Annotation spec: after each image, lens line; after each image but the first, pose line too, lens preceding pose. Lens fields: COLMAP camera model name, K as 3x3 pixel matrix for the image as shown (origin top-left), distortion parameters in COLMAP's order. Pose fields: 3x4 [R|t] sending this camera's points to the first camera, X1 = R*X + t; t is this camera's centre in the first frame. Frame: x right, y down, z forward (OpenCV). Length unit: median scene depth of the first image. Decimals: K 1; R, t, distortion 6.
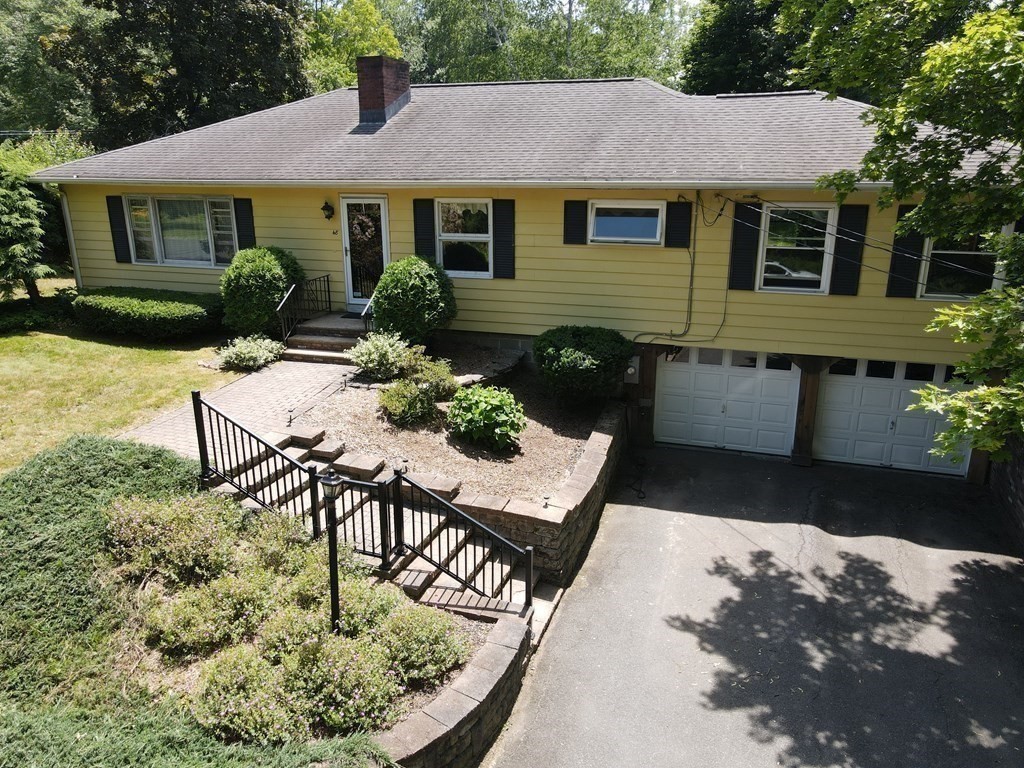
lens RADIAL K [[760.4, 0, 509.4], [0, 760.4, 376.4], [0, 0, 1]] dist [-0.002009, 0.044081]
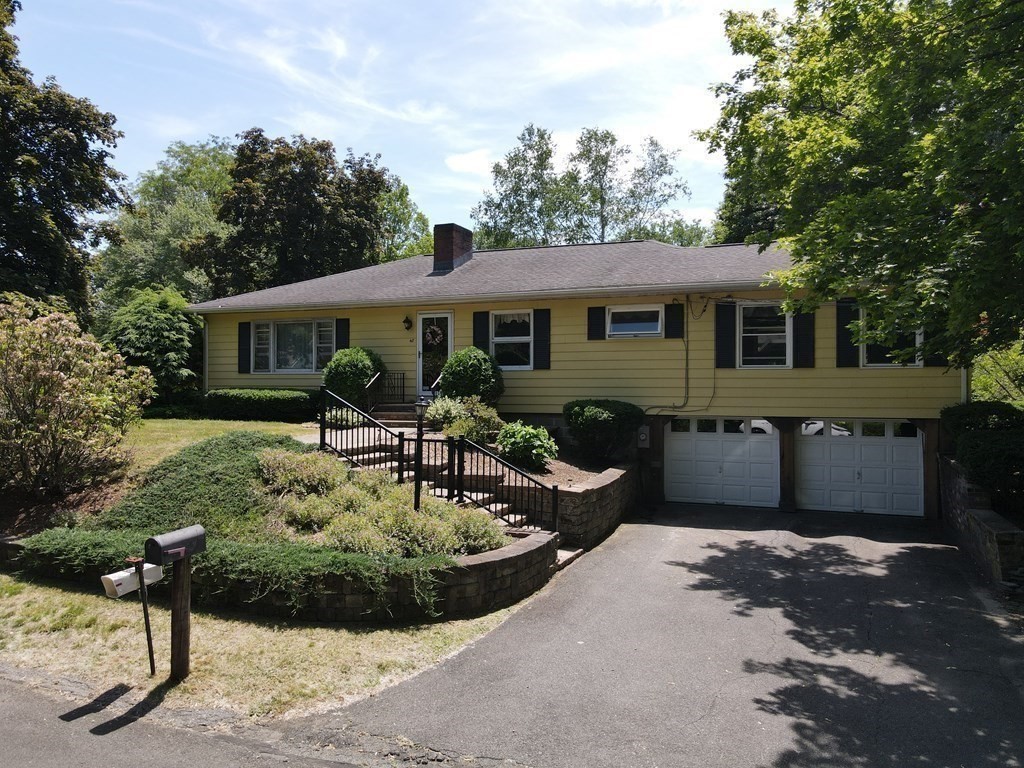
lens RADIAL K [[760.4, 0, 509.4], [0, 760.4, 376.4], [0, 0, 1]] dist [-0.002009, 0.044081]
pose [[0.998294, 0.006919, -0.057971, 0.013860], [-0.023765, 0.955122, -0.295259, 0.281957], [0.053326, 0.296133, 0.953657, -0.237585]]
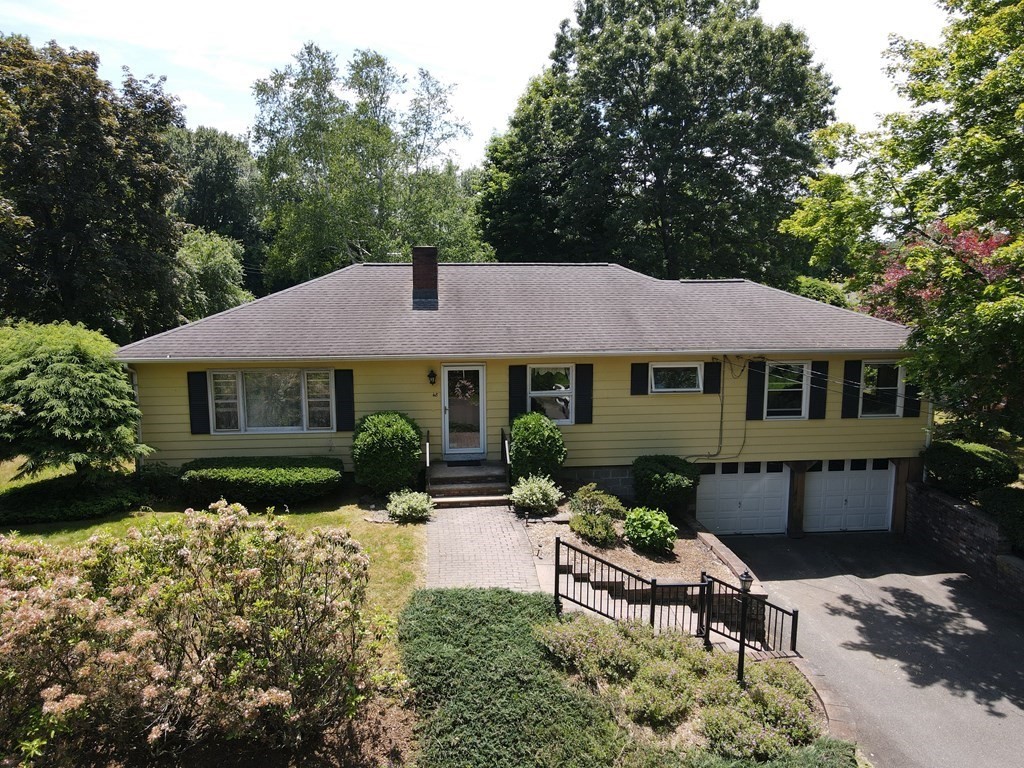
lens RADIAL K [[756.5, 0, 512.0], [0, 756.5, 384.0], [0, 0, 1]] dist [0.006529, 0.003115]
pose [[0.914793, -0.056587, 0.399940, -0.670824], [0.110368, 0.987477, -0.112732, -0.068695], [-0.388553, 0.147267, 0.909582, -0.134317]]
